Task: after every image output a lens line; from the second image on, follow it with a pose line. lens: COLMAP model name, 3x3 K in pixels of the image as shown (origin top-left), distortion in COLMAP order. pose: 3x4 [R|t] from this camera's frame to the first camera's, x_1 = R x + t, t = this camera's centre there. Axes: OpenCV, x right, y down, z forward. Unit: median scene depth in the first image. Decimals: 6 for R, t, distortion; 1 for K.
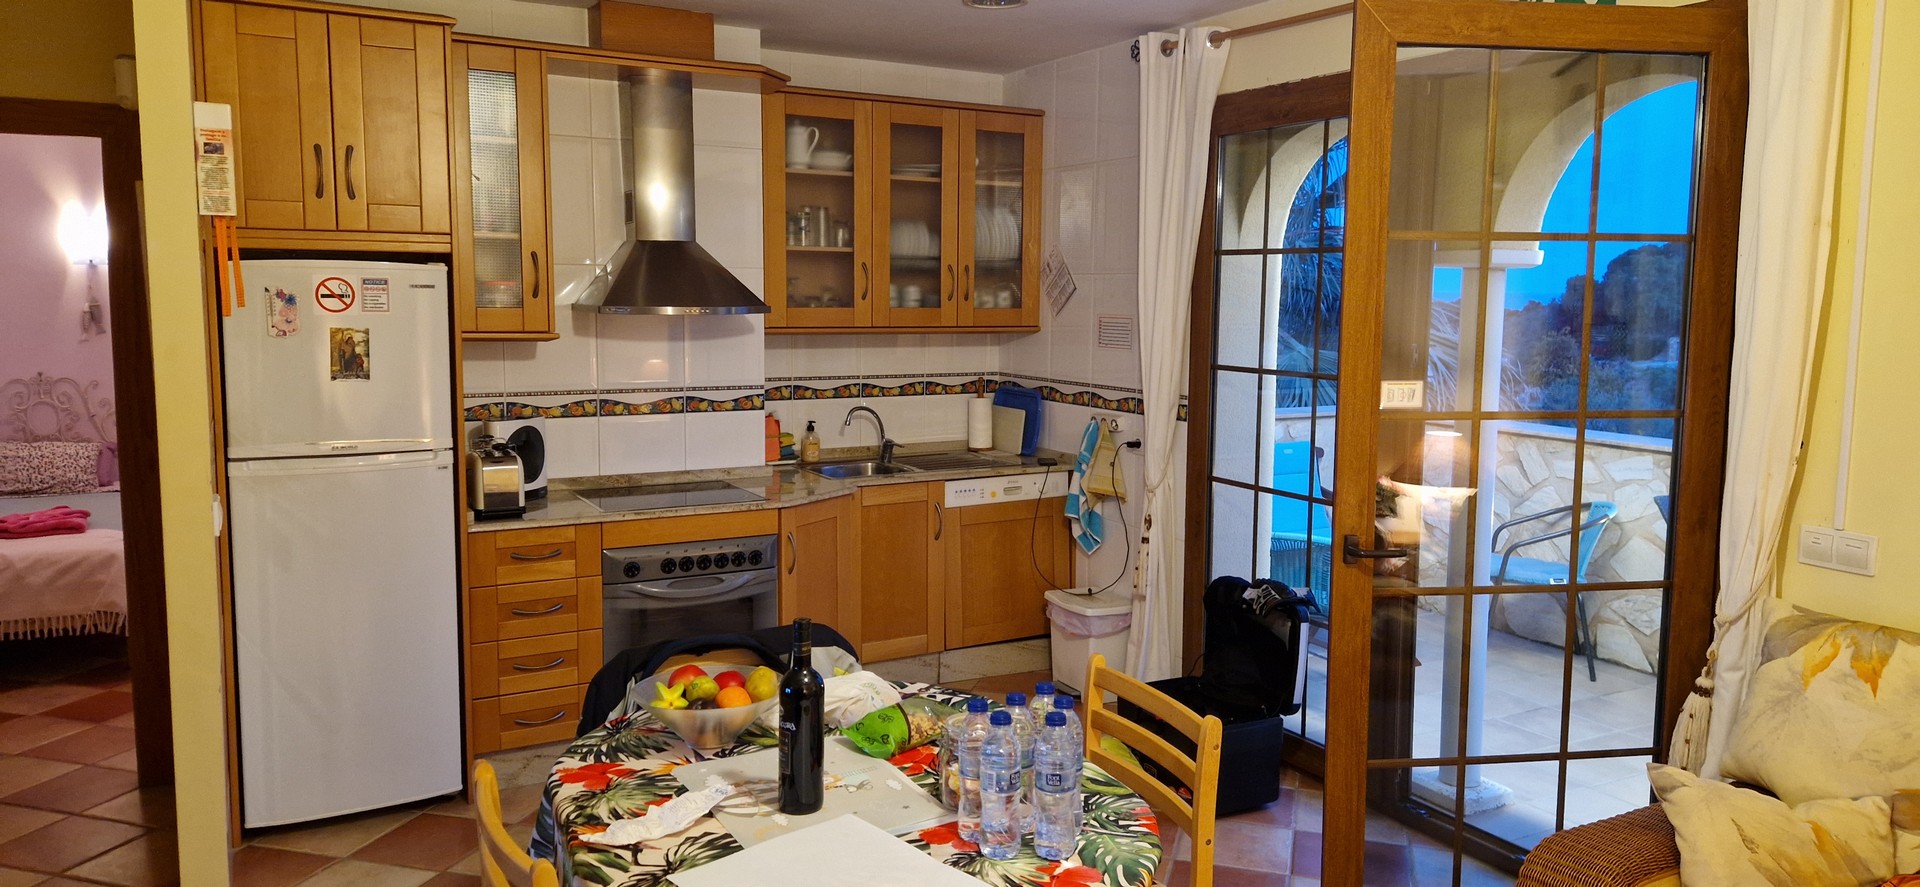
lens RADIAL K [[1290.3, 0, 966.4], [0, 1290.3, 435.0], [0, 0, 1]] dist [0.086748, -0.083997]
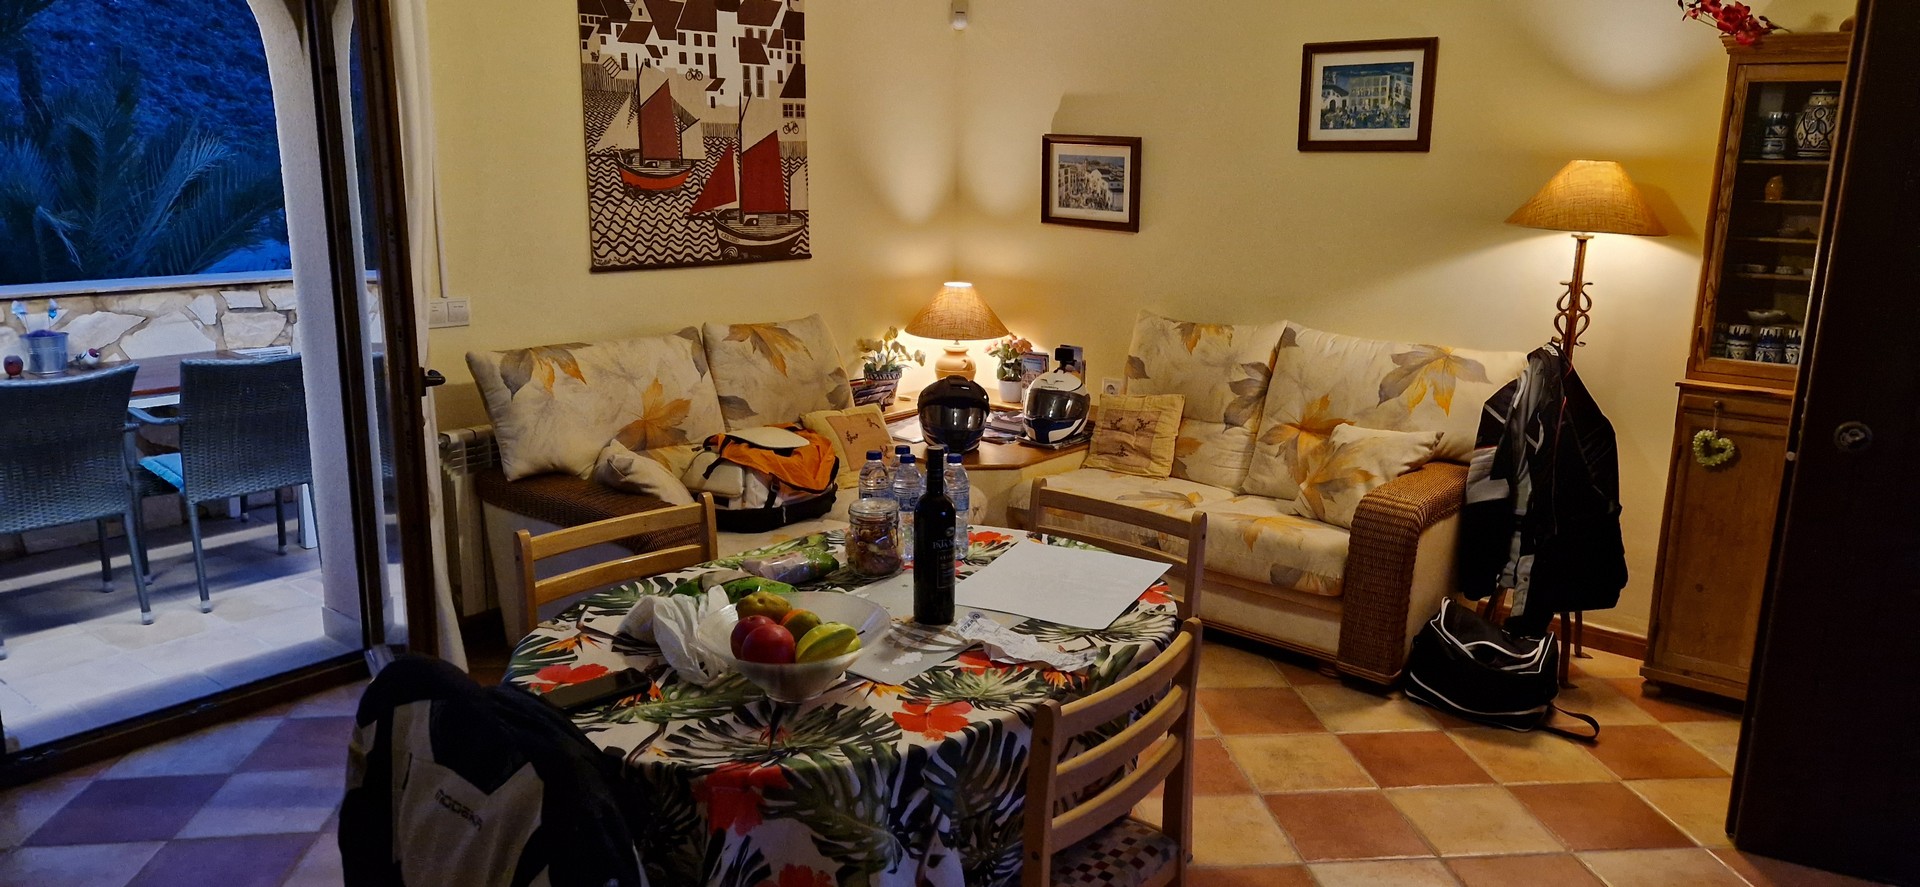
lens RADIAL K [[1292.9, 0, 978.5], [0, 1292.9, 422.2], [0, 0, 1]] dist [0.059797, -0.050862]
pose [[-0.382577, -0.210853, 0.899542, -0.594358], [0.087668, 0.960934, 0.262528, -0.083586], [-0.919755, 0.179298, -0.349146, 0.722776]]
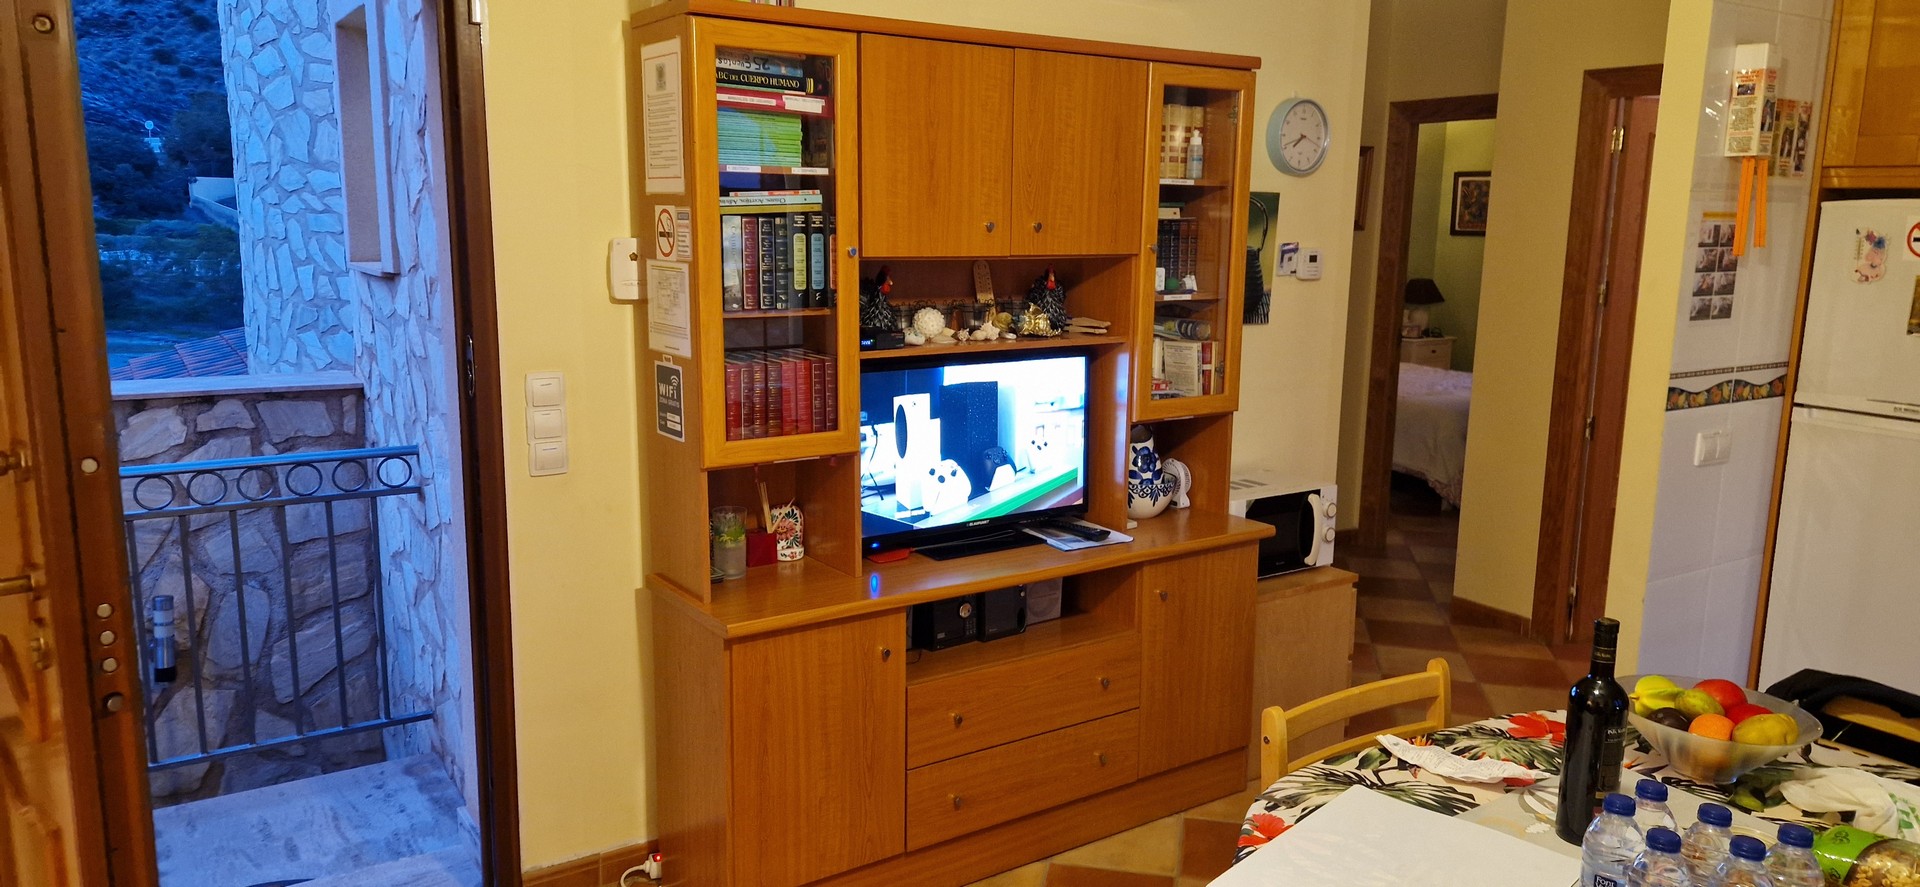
lens RADIAL K [[1290.3, 0, 966.4], [0, 1290.3, 435.0], [0, 0, 1]] dist [0.086748, -0.083997]
pose [[0.075759, 0.163848, -0.983572, 0.352001], [-0.131006, 0.979492, 0.153077, -0.026317], [0.988483, 0.117257, 0.095670, 0.269927]]
